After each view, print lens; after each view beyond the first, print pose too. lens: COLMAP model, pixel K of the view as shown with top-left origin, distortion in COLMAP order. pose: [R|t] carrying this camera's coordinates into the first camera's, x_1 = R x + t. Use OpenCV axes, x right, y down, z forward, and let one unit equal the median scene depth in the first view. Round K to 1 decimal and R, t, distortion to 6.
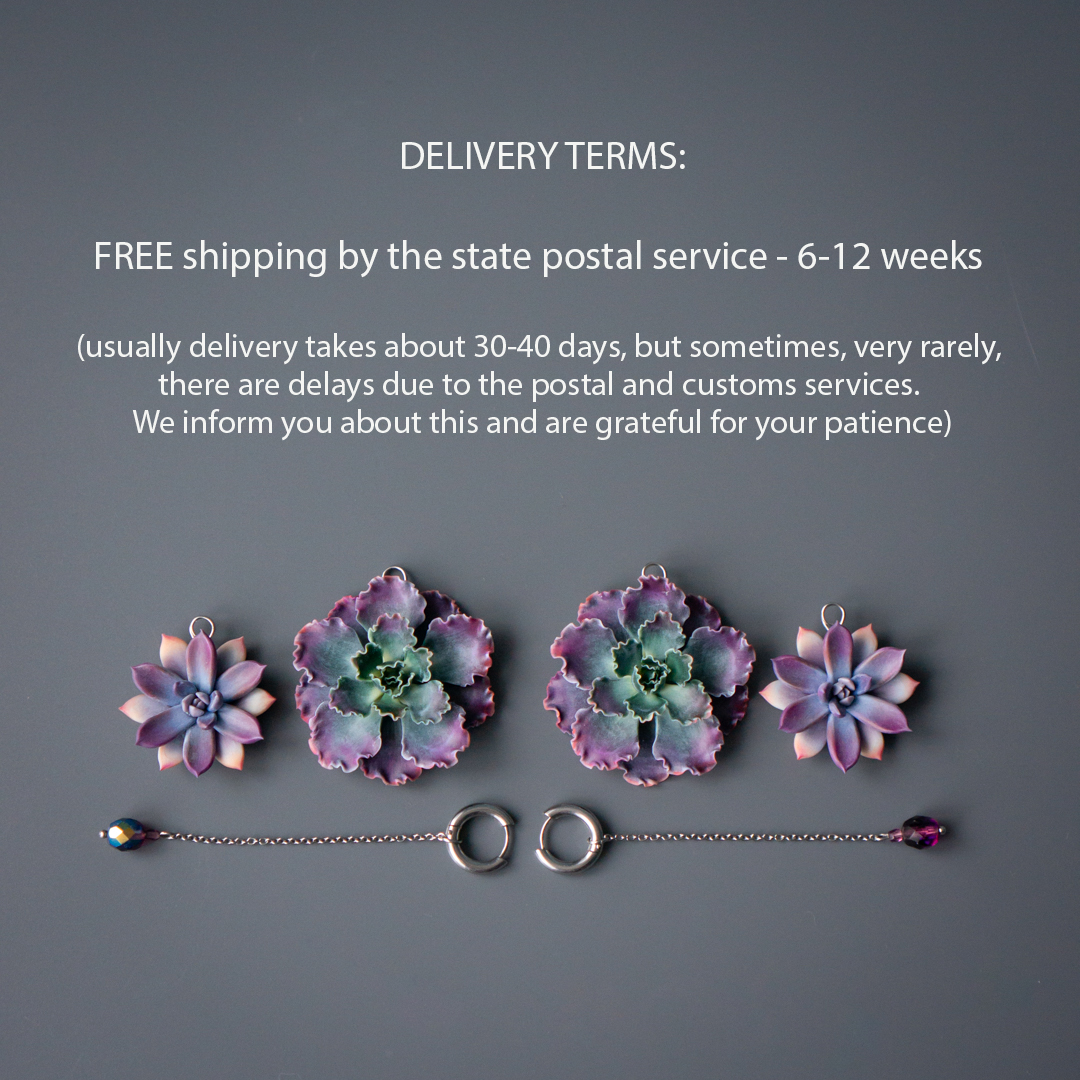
lens RADIAL K [[2734.4, 0, 540.7], [0, 2734.4, 548.0], [0, 0, 1]] dist [0.154937, 0.000000]
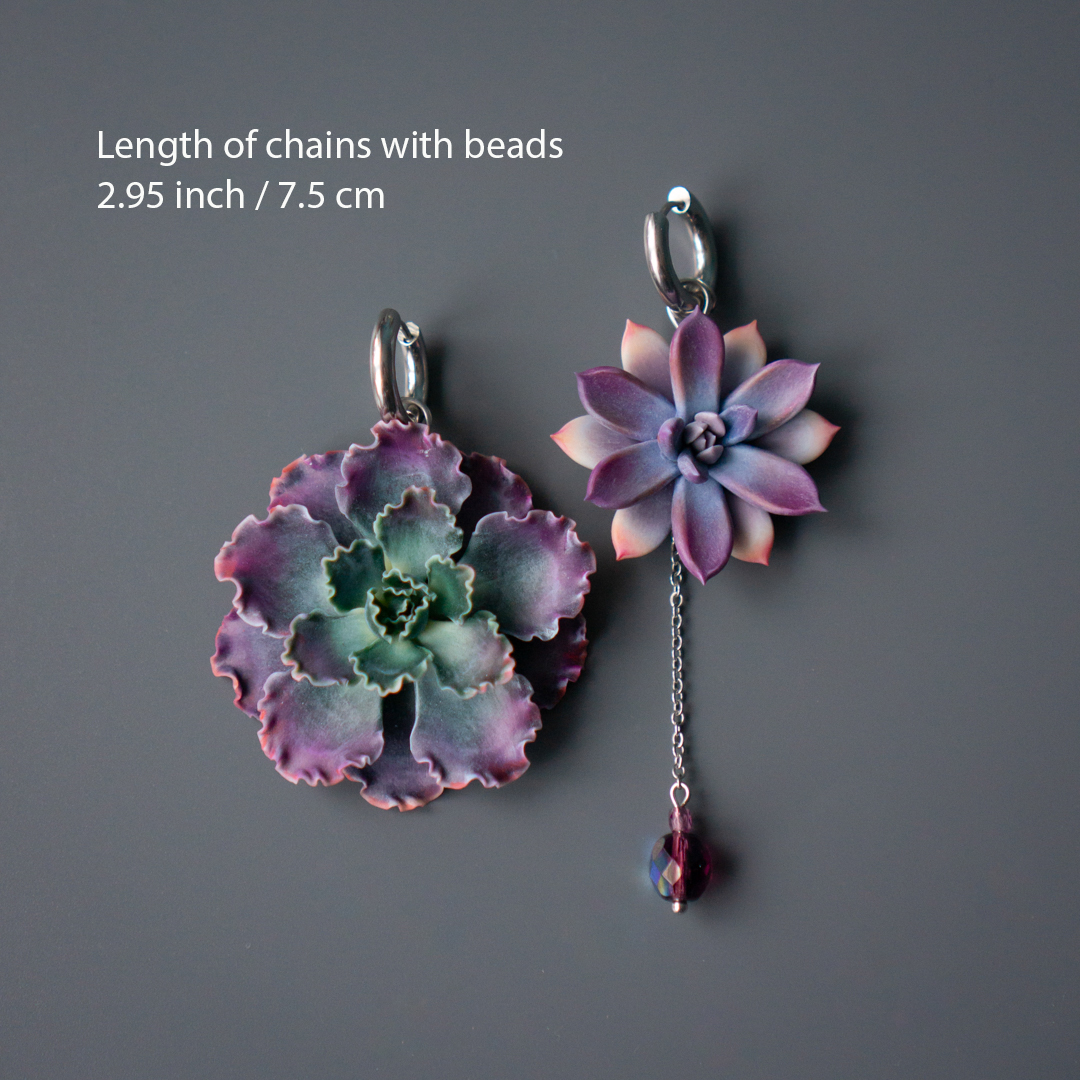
lens RADIAL K [[2734.4, 0, 570.4], [0, 2734.4, 512.2], [0, 0, 1]] dist [0.154937, 0.000000]
pose [[0.999254, -0.038035, -0.006699, 0.077843], [0.038210, 0.998865, 0.028440, 0.013988], [0.005609, -0.028675, 0.999573, 0.461513]]
